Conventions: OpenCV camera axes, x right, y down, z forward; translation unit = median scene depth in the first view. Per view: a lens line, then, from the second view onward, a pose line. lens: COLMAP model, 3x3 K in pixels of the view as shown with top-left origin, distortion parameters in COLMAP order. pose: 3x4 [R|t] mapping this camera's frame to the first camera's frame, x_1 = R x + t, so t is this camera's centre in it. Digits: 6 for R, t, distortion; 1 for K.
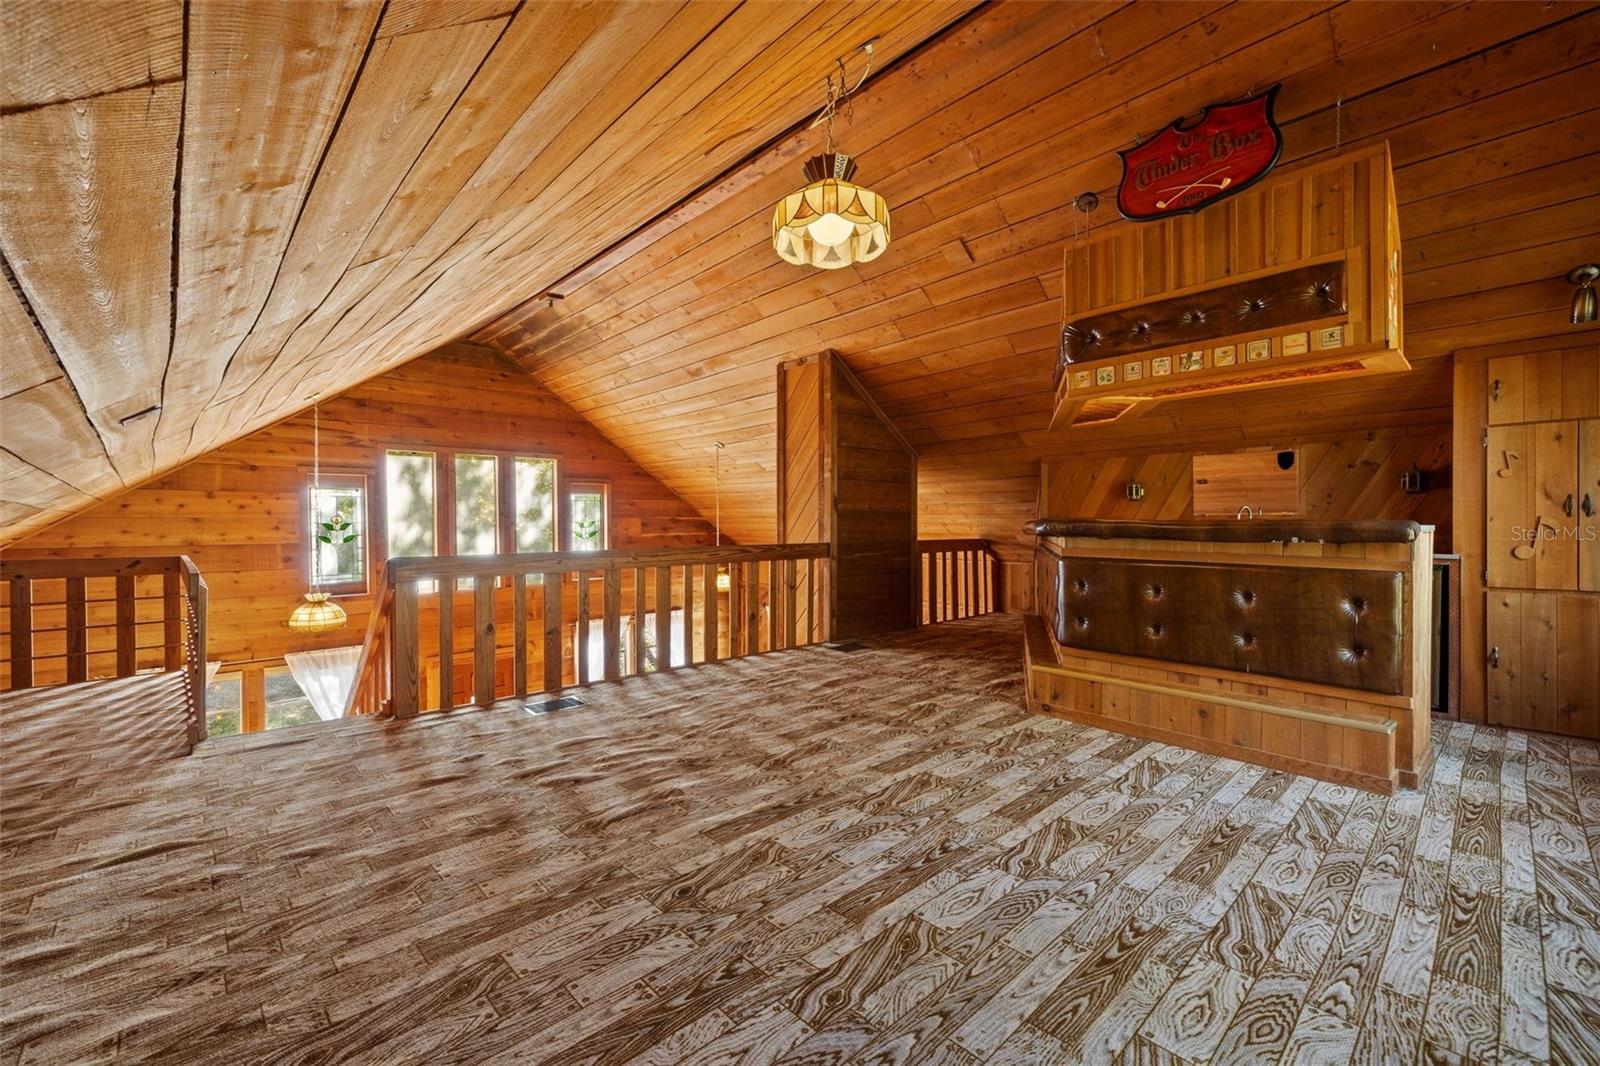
lens RADIAL K [[671.9, 0, 793.7], [0, 671.9, 525.8], [0, 0, 1]] dist [0.000433, 0.000468]
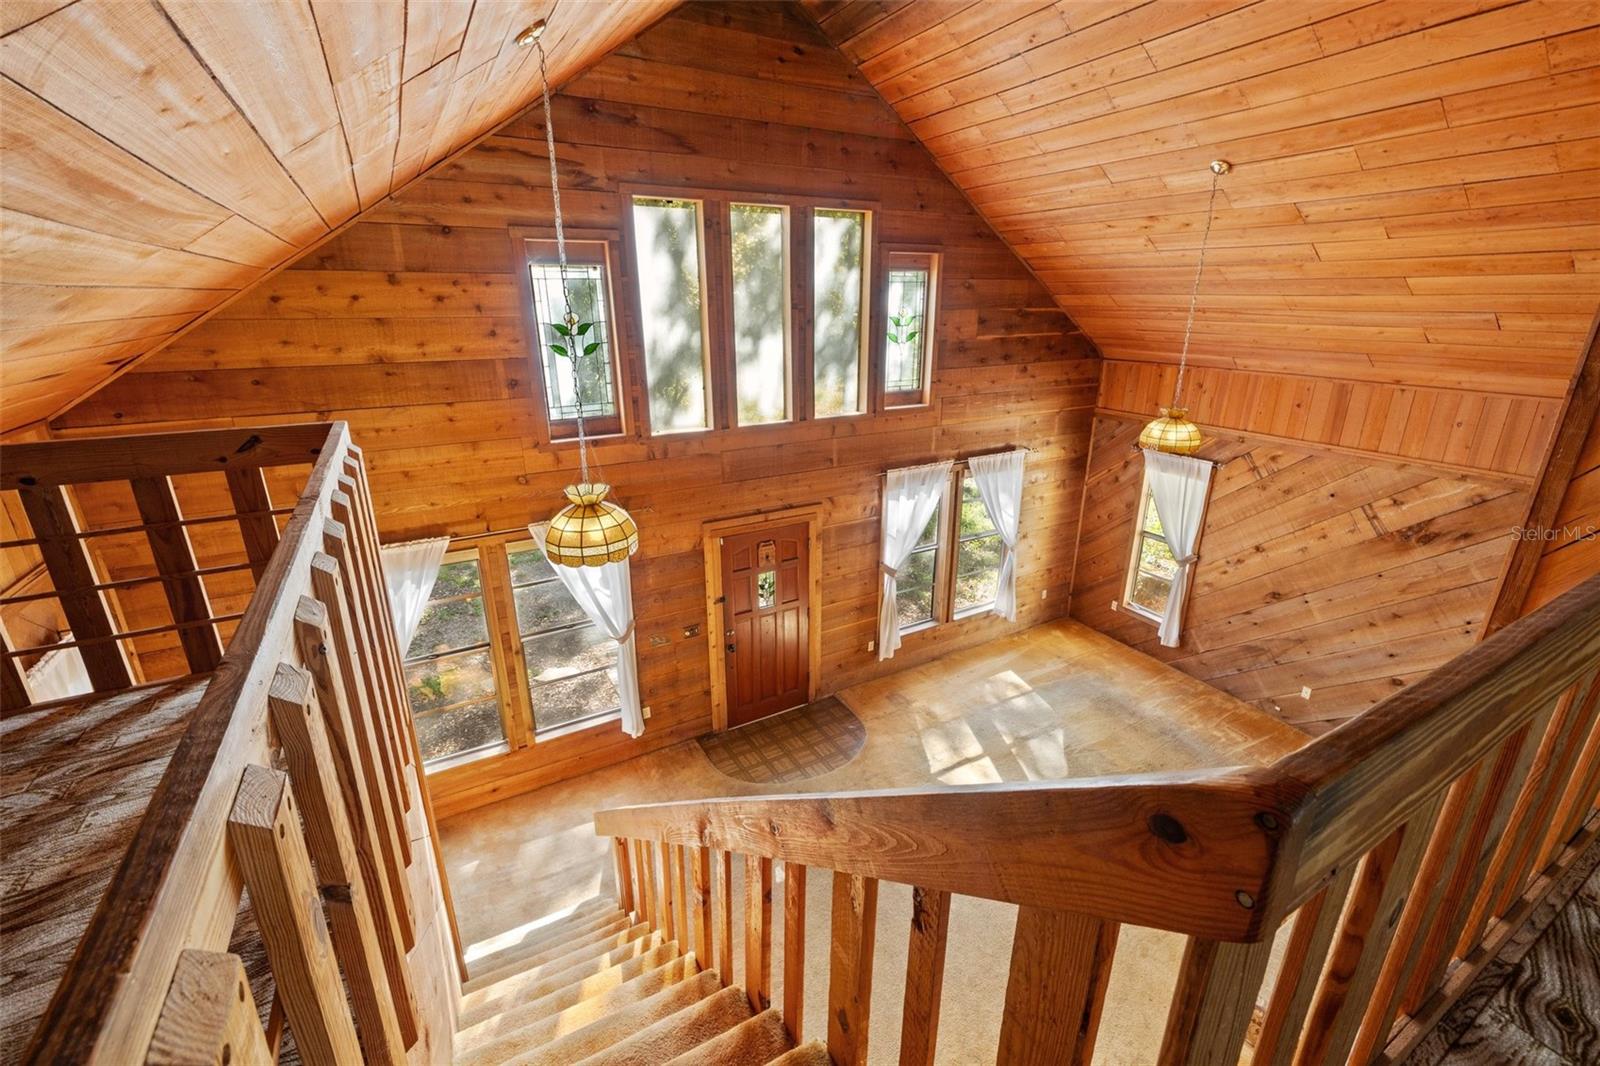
lens RADIAL K [[671.9, 0, 793.7], [0, 671.9, 525.8], [0, 0, 1]] dist [0.000433, 0.000468]
pose [[0.970911, 0.079435, -0.225880, -0.313944], [-0.004173, 0.948837, 0.315738, -0.023884], [0.239404, -0.305611, 0.921568, 0.400422]]
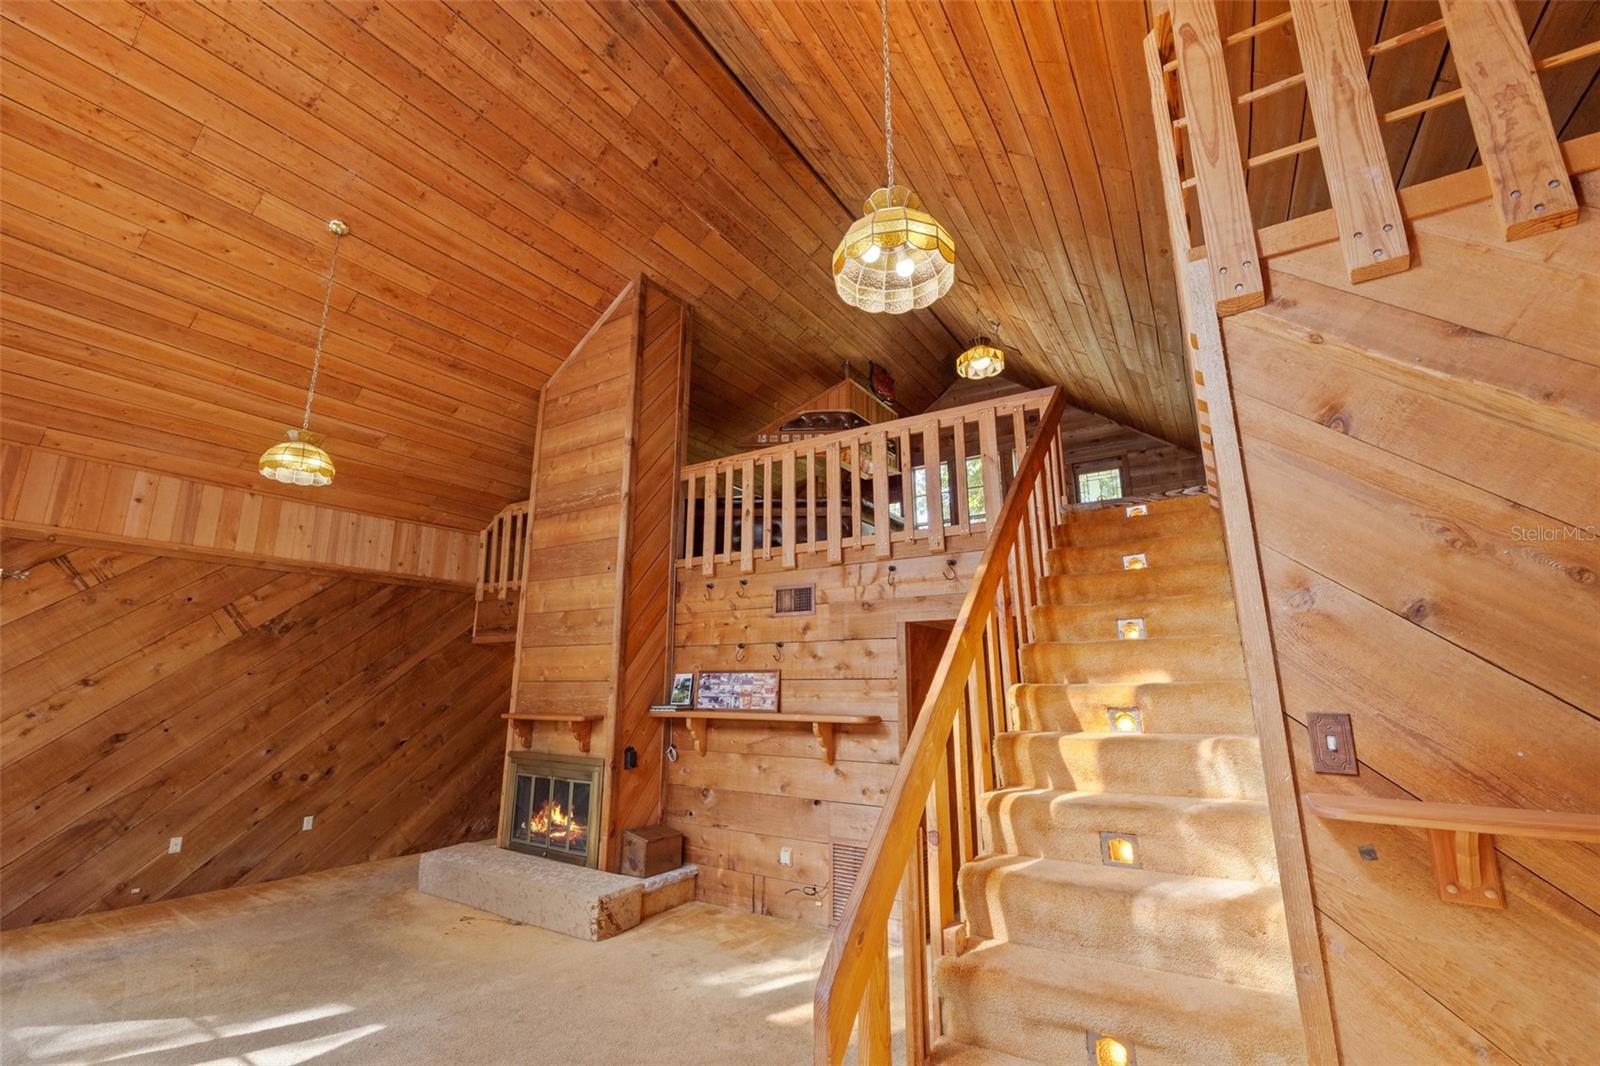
lens RADIAL K [[676.2, 0, 798.2], [0, 676.2, 526.2], [0, 0, 1]] dist [0.000773, 0.000215]
pose [[-0.251280, 0.225795, 0.941209, -0.734185], [0.004506, 0.972672, -0.232140, 0.272719], [-0.967904, -0.054091, -0.245430, 0.821098]]
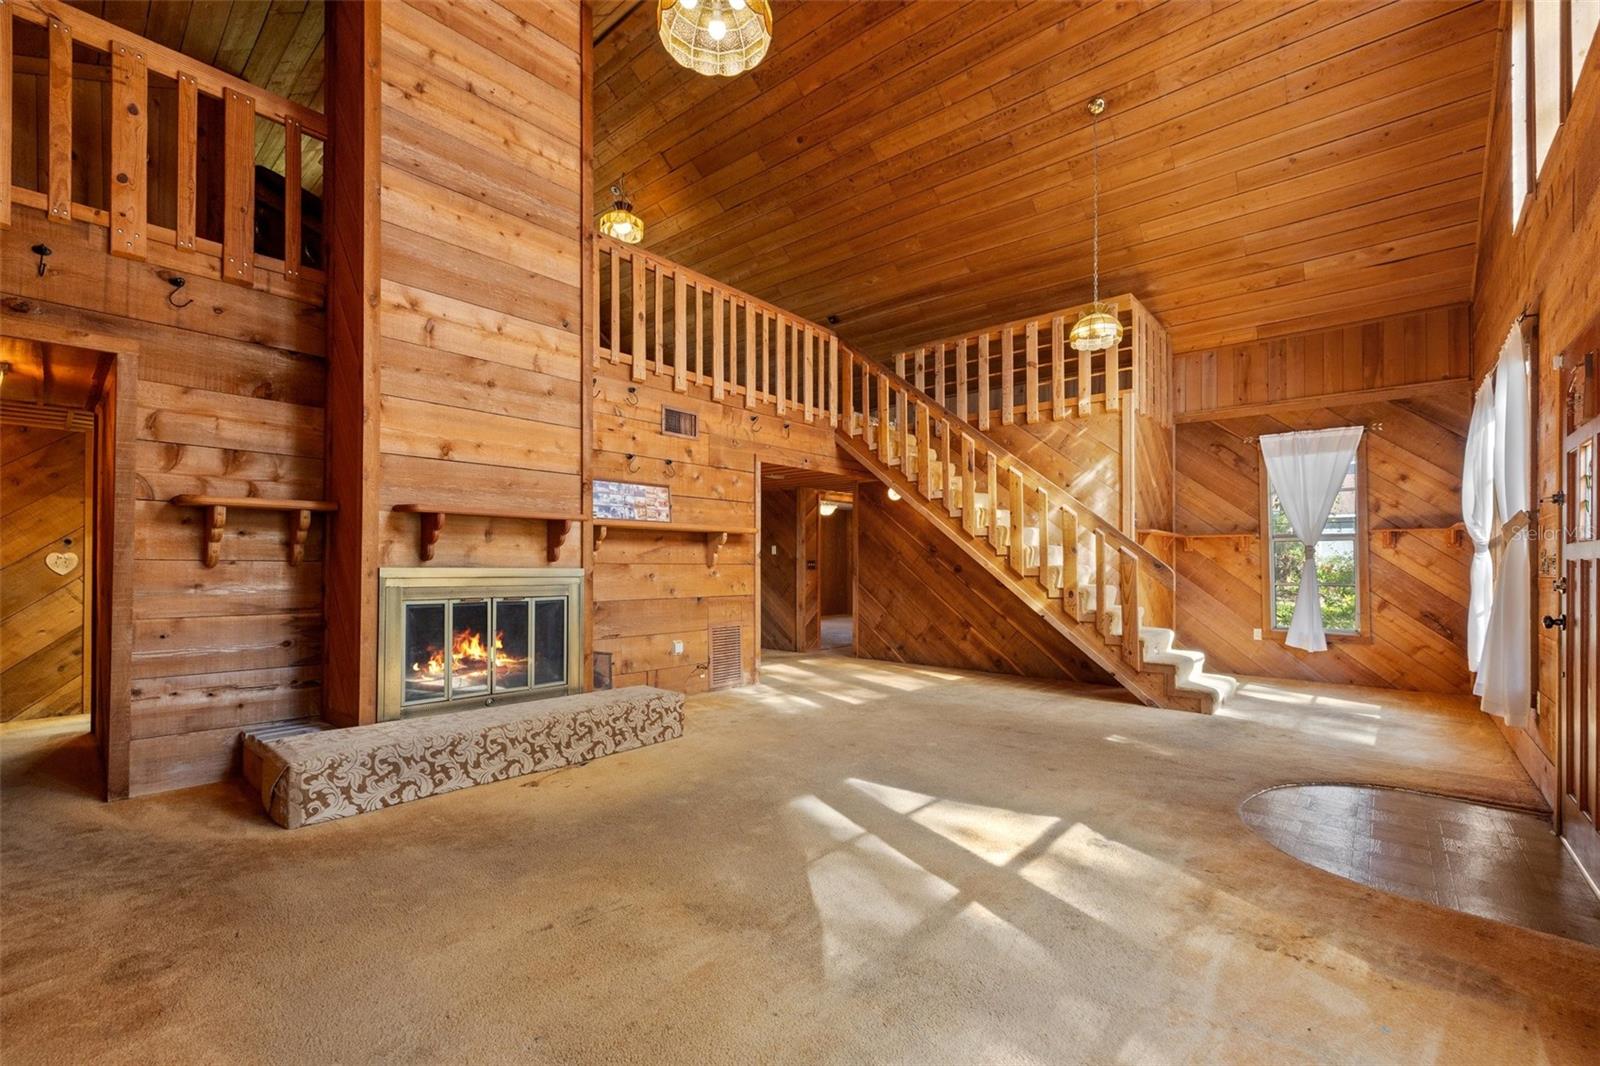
lens RADIAL K [[683.9, 0, 794.6], [0, 683.9, 554.0], [0, 0, 1]] dist [0.000980, 0.000252]
pose [[-0.994809, 0.001001, -0.101760, -0.126074], [0.002215, 0.999928, -0.011811, 0.335086], [0.101740, -0.011975, -0.994739, 1.386385]]
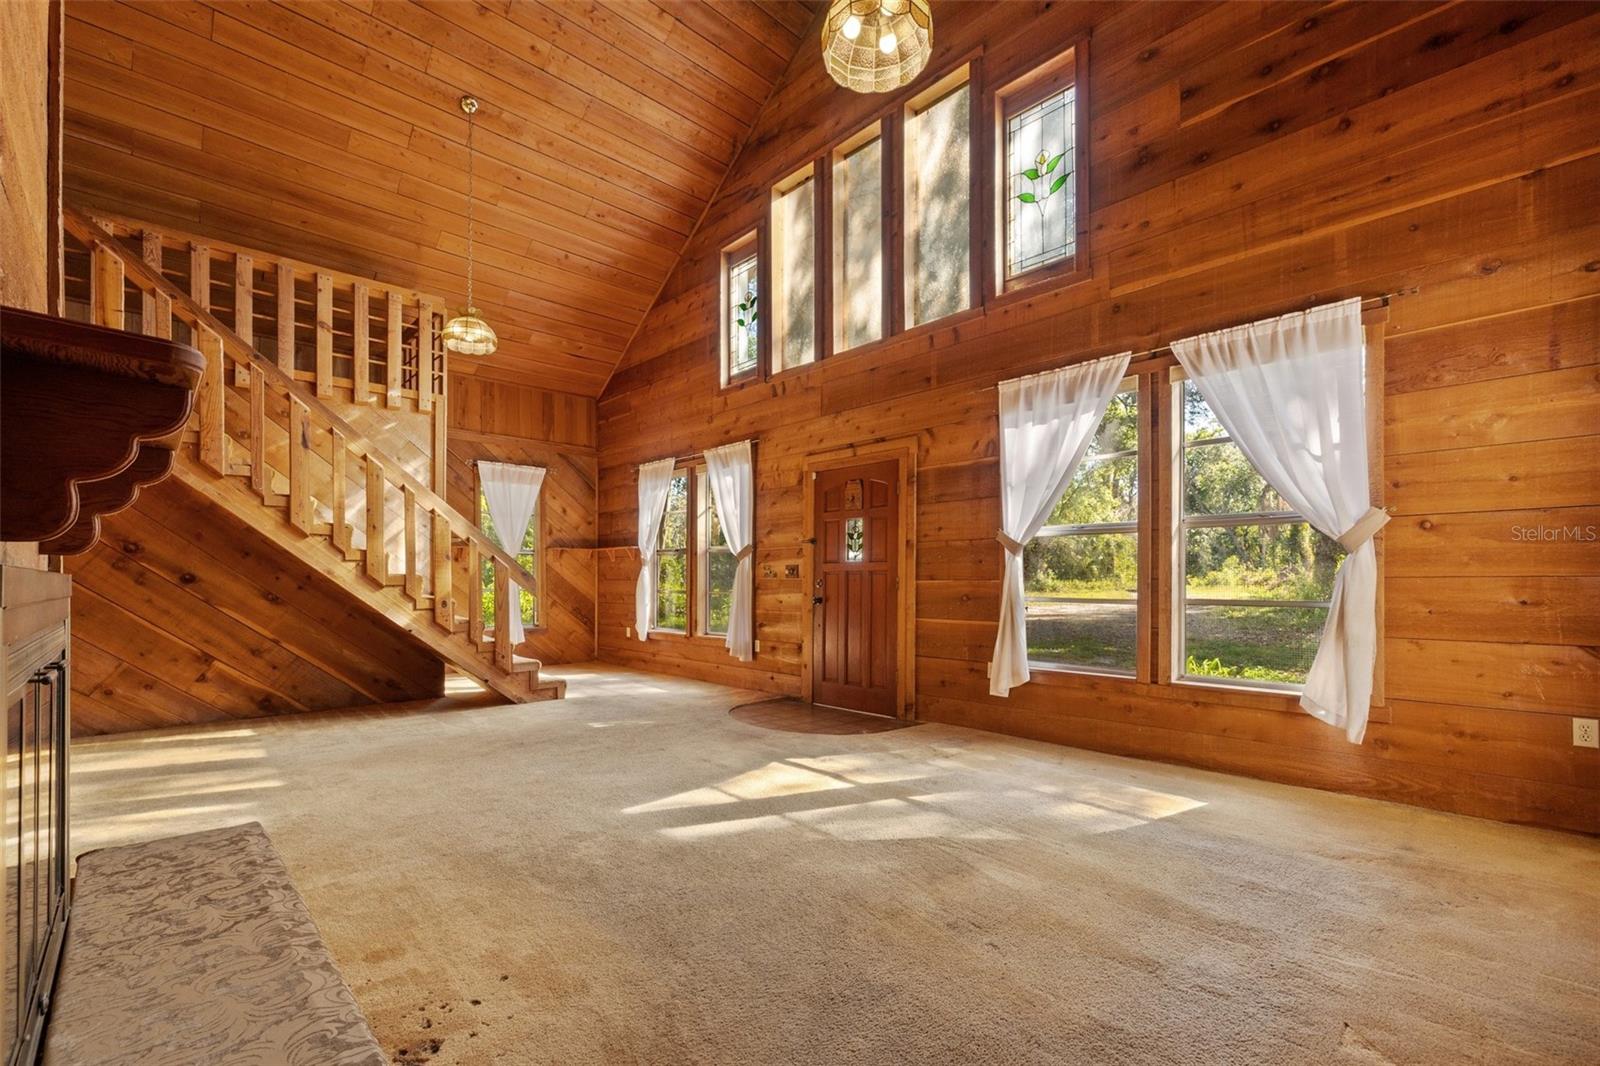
lens RADIAL K [[692.6, 0, 790.7], [0, 692.6, 571.7], [0, 0, 1]] dist [0.000093, -0.000211]
pose [[-0.000596, -0.002787, -0.999996, 0.192350], [-0.004832, 0.999984, -0.002784, 0.337788], [0.999988, 0.004830, -0.000610, 1.045709]]
